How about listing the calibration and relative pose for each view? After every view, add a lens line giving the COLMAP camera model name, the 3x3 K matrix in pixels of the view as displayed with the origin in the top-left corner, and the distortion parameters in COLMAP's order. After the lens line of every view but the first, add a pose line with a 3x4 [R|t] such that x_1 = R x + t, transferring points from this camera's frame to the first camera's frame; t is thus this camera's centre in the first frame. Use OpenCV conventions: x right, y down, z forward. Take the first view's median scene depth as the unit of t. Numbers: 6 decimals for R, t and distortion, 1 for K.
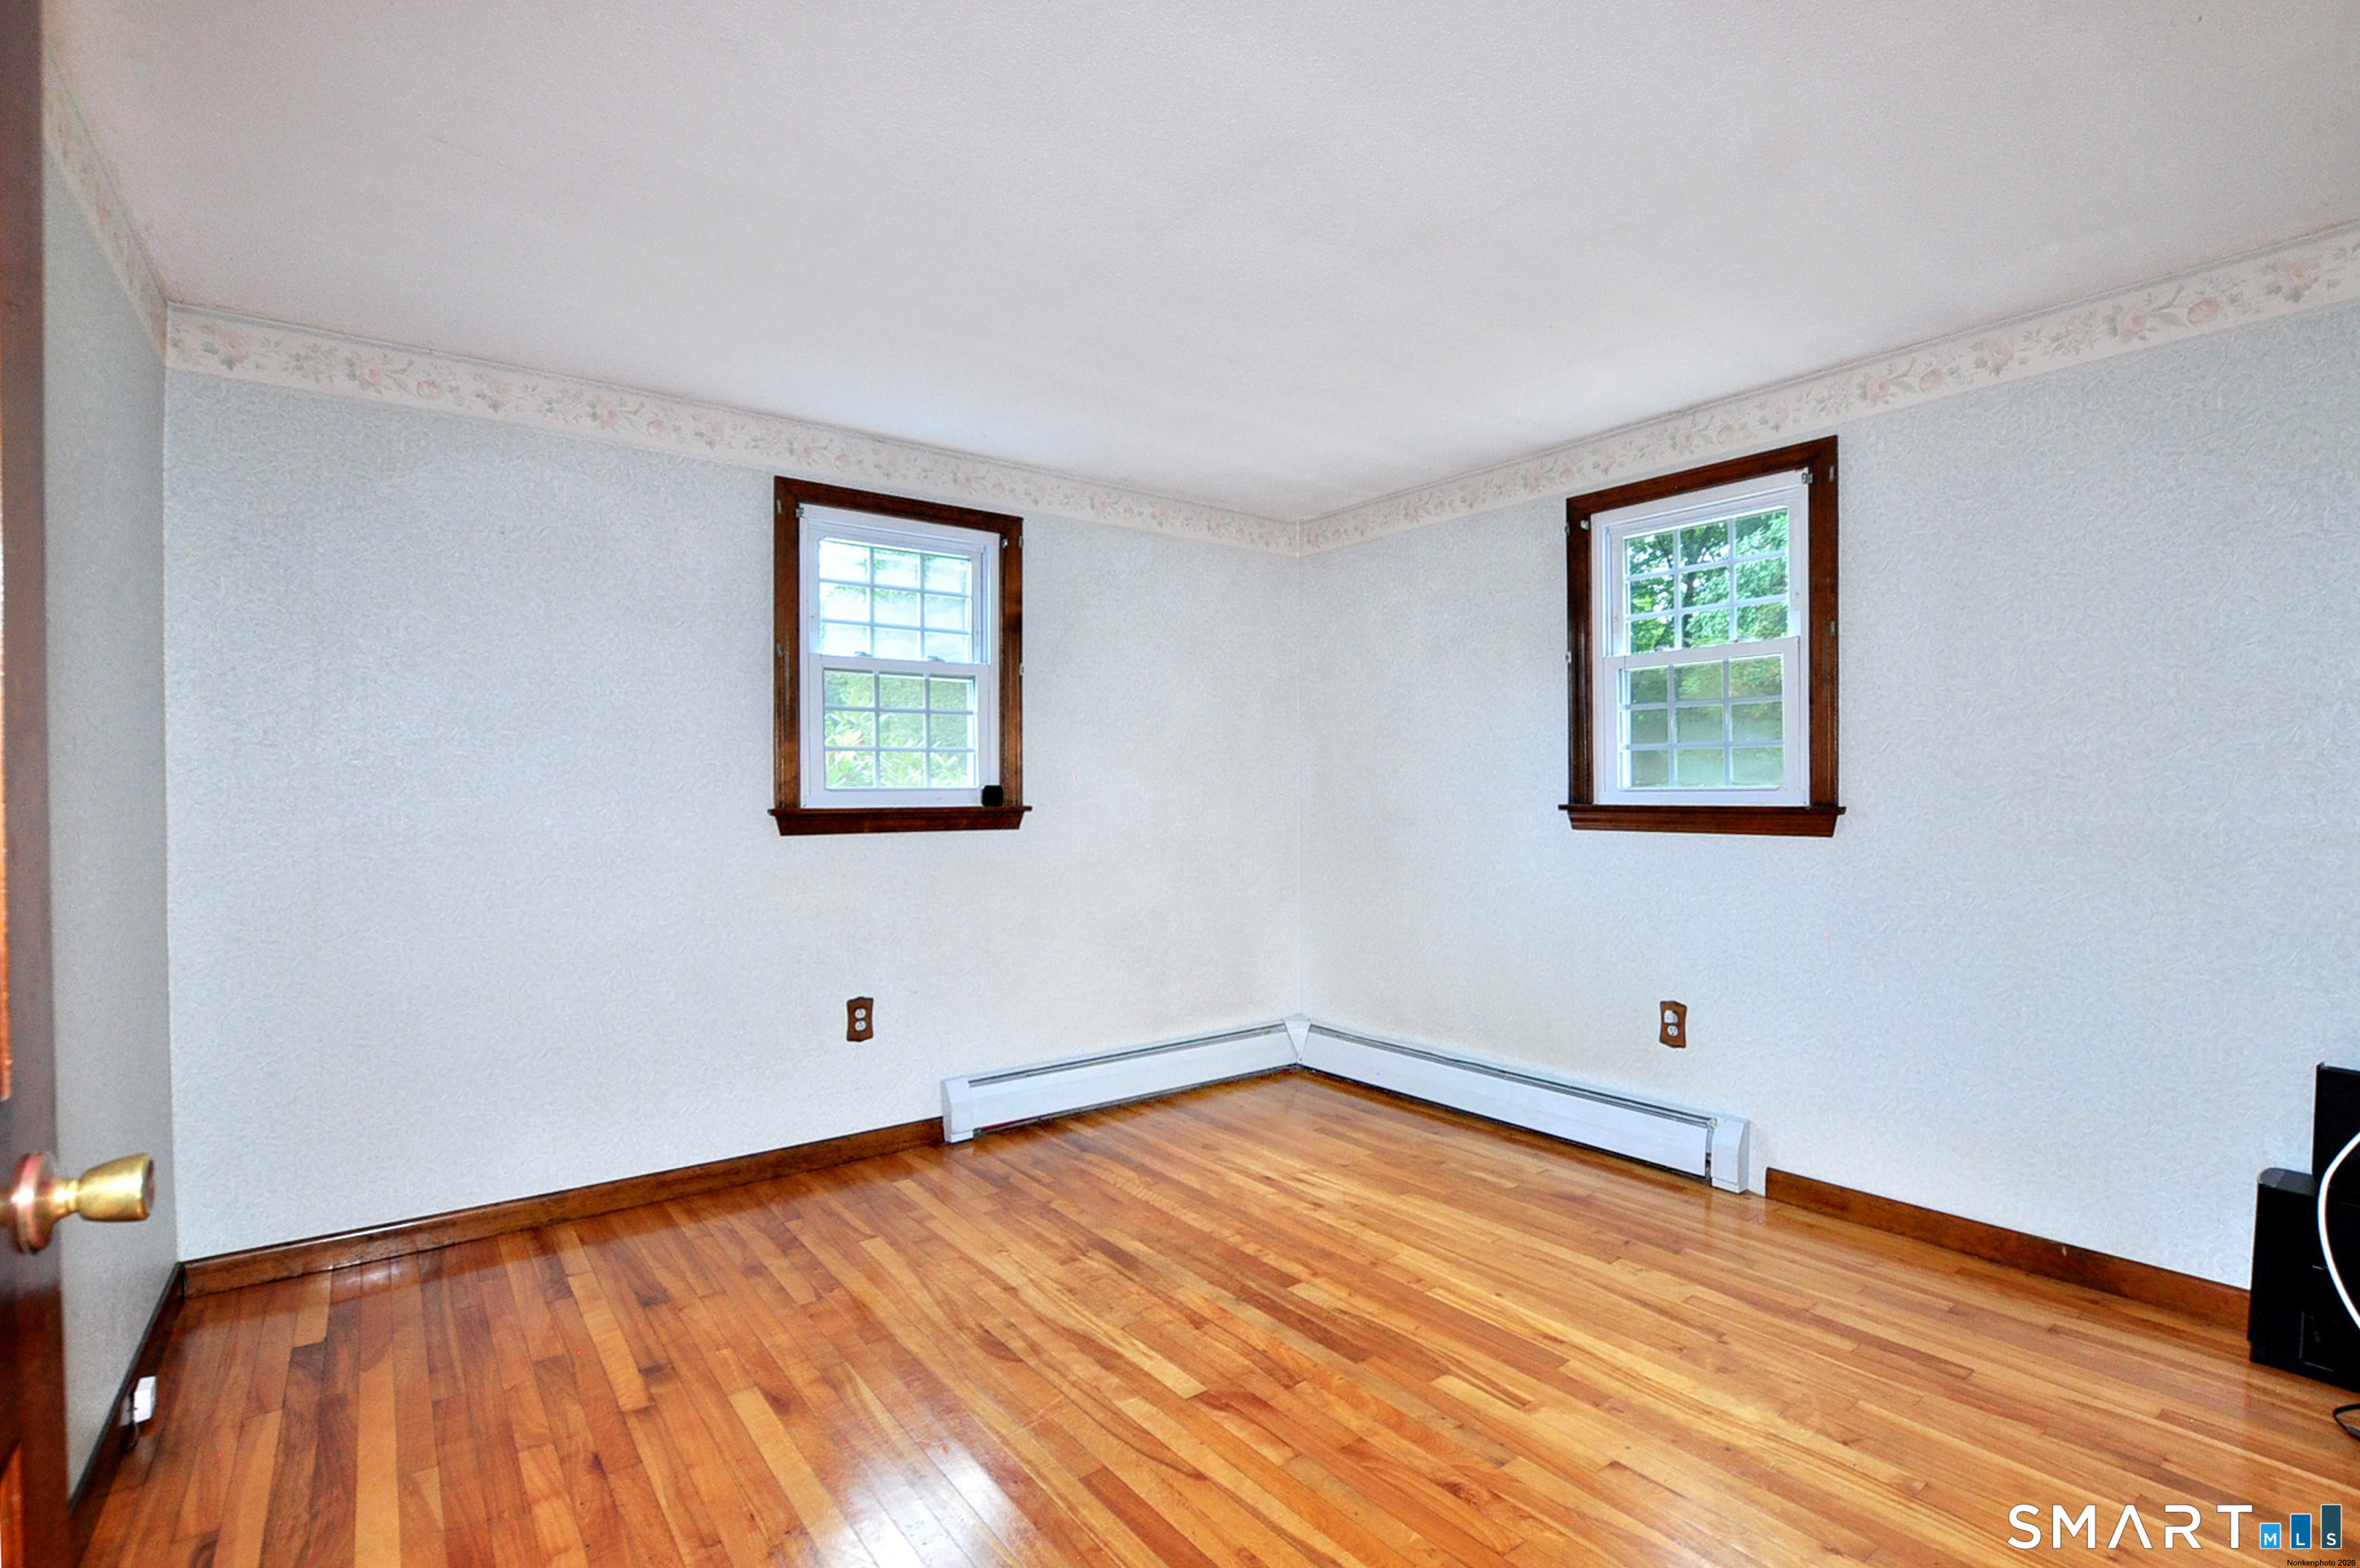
lens RADIAL K [[1071.2, 0, 1226.9], [0, 1071.2, 800.2], [0, 0, 1]] dist [-0.030673, 0.000444]
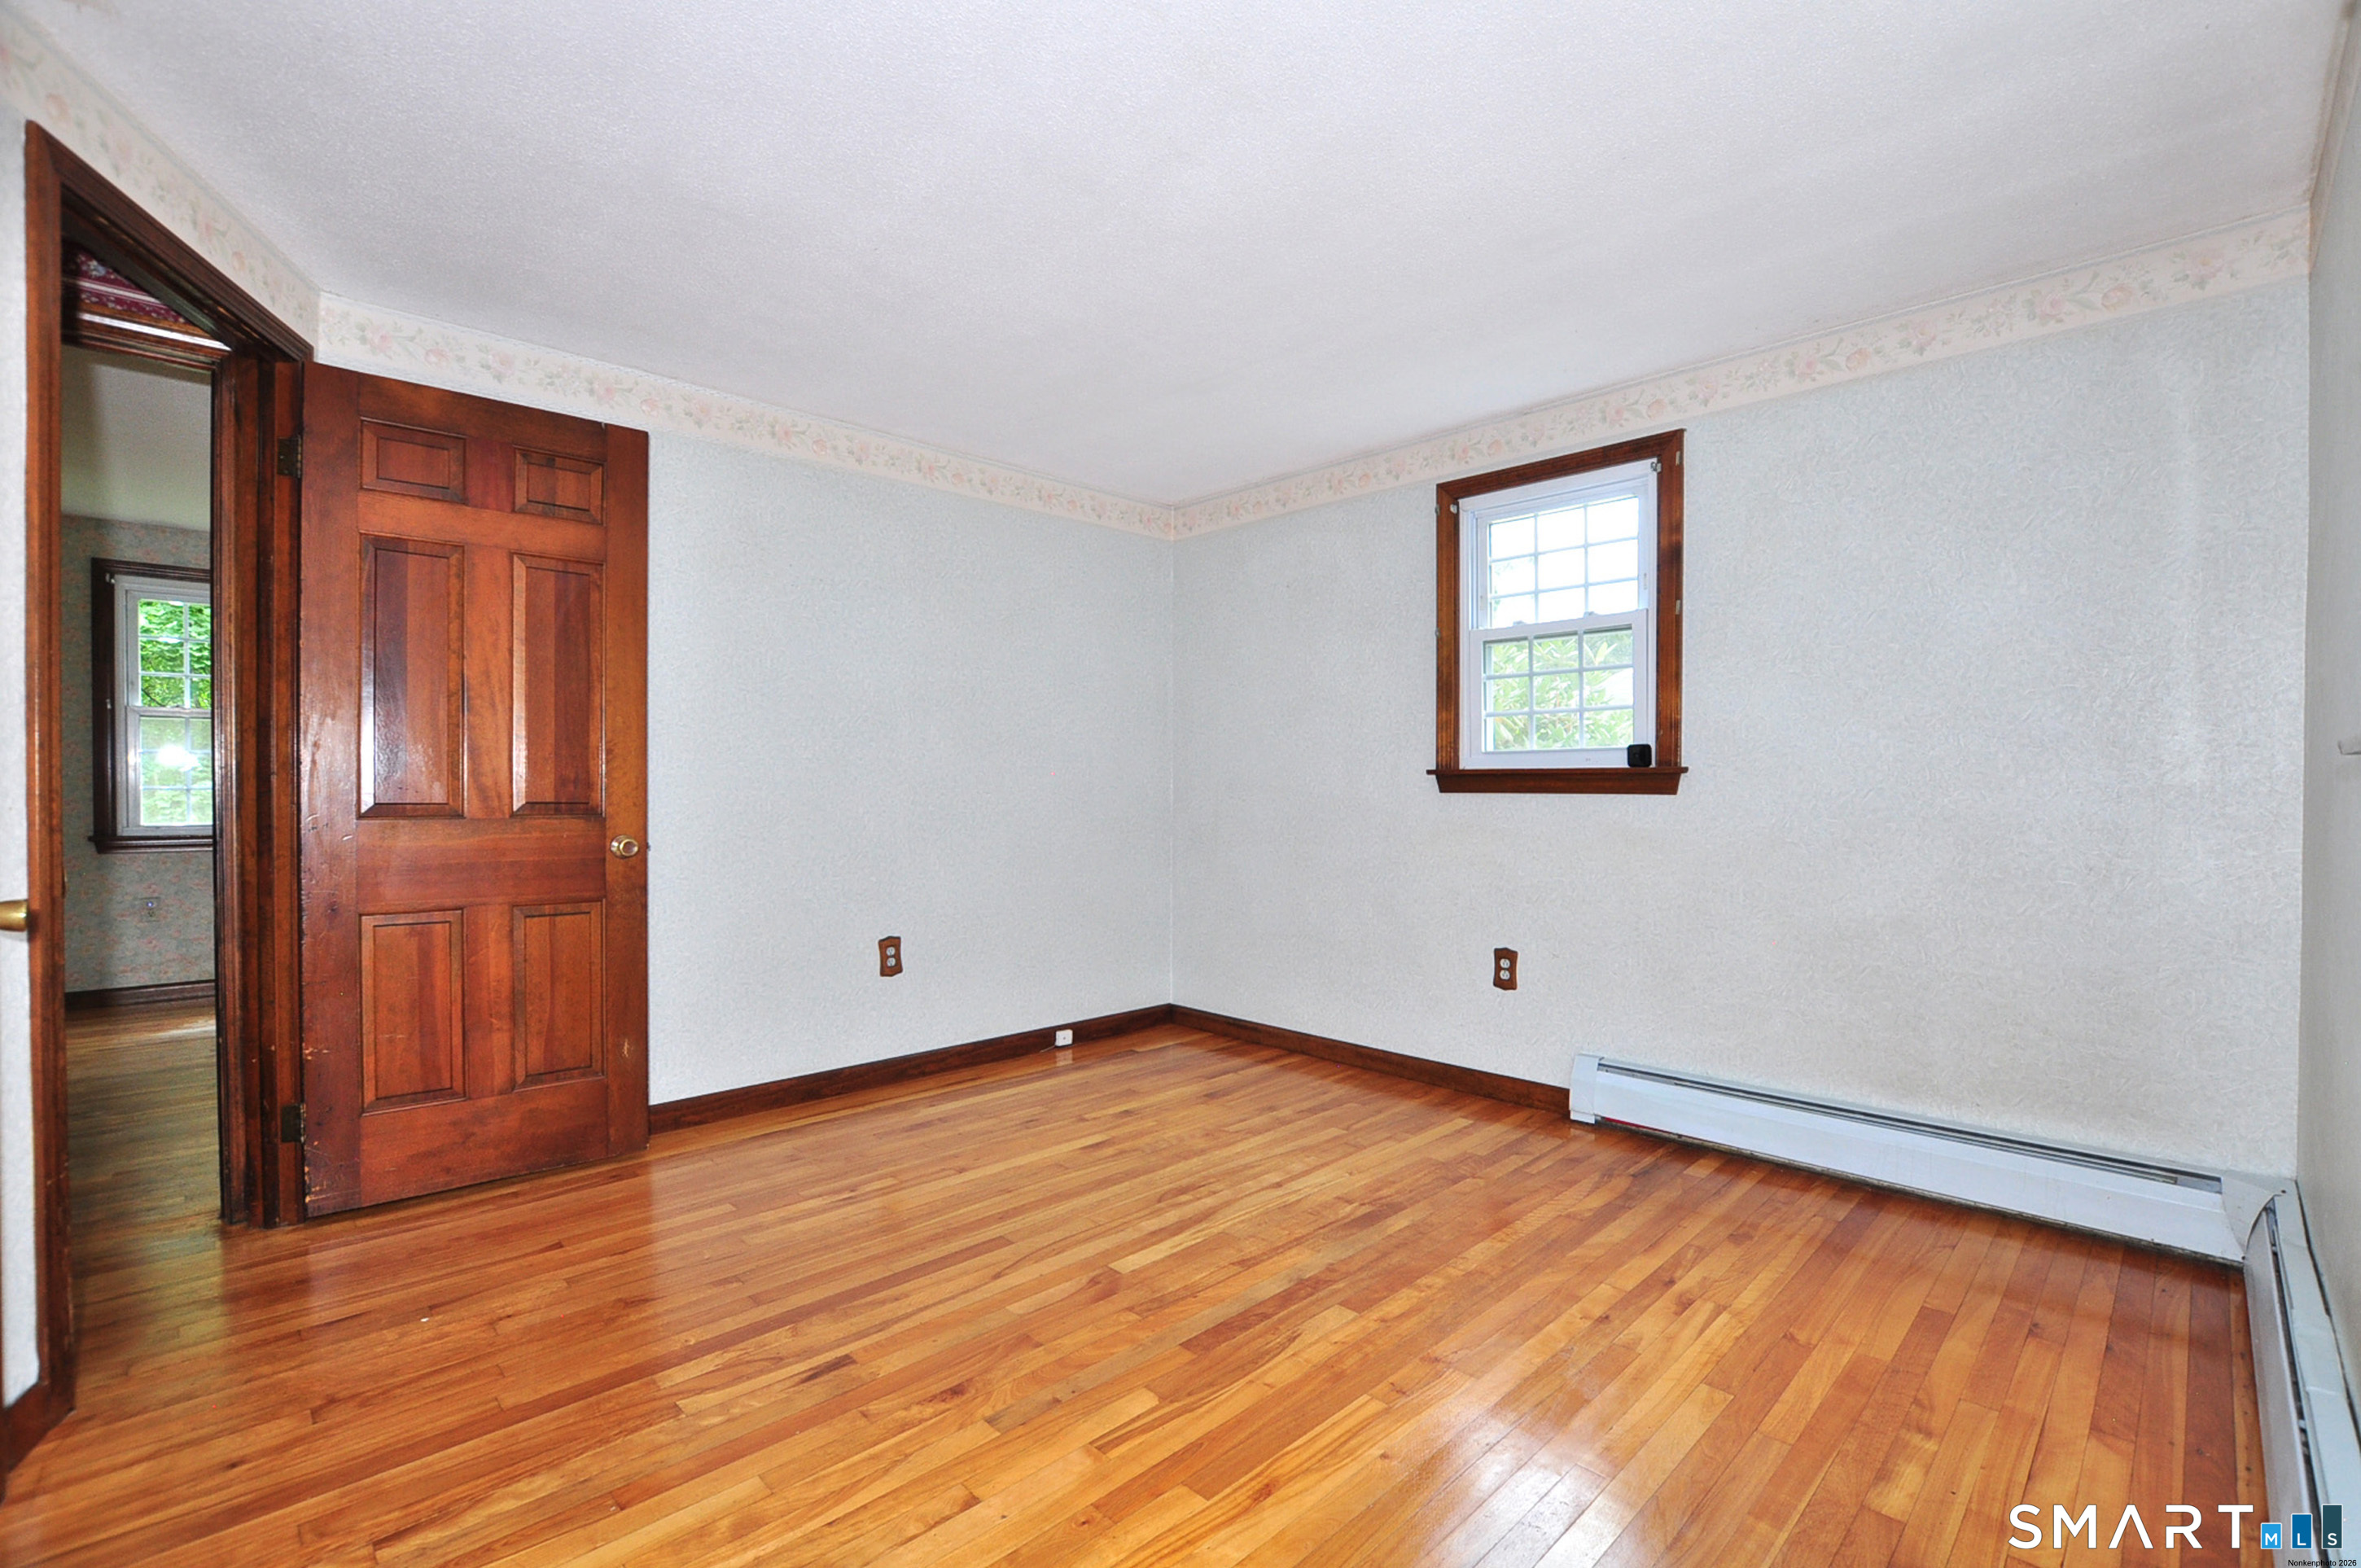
lens RADIAL K [[1035.9, 0, 1188.8], [0, 1035.9, 798.4], [0, 0, 1]] dist [-0.027940, 0.000321]
pose [[0.111900, 0.014610, -0.993612, 0.687489], [-0.012756, 0.999831, 0.013265, 0.028891], [0.993638, 0.011190, 0.112067, 0.616622]]
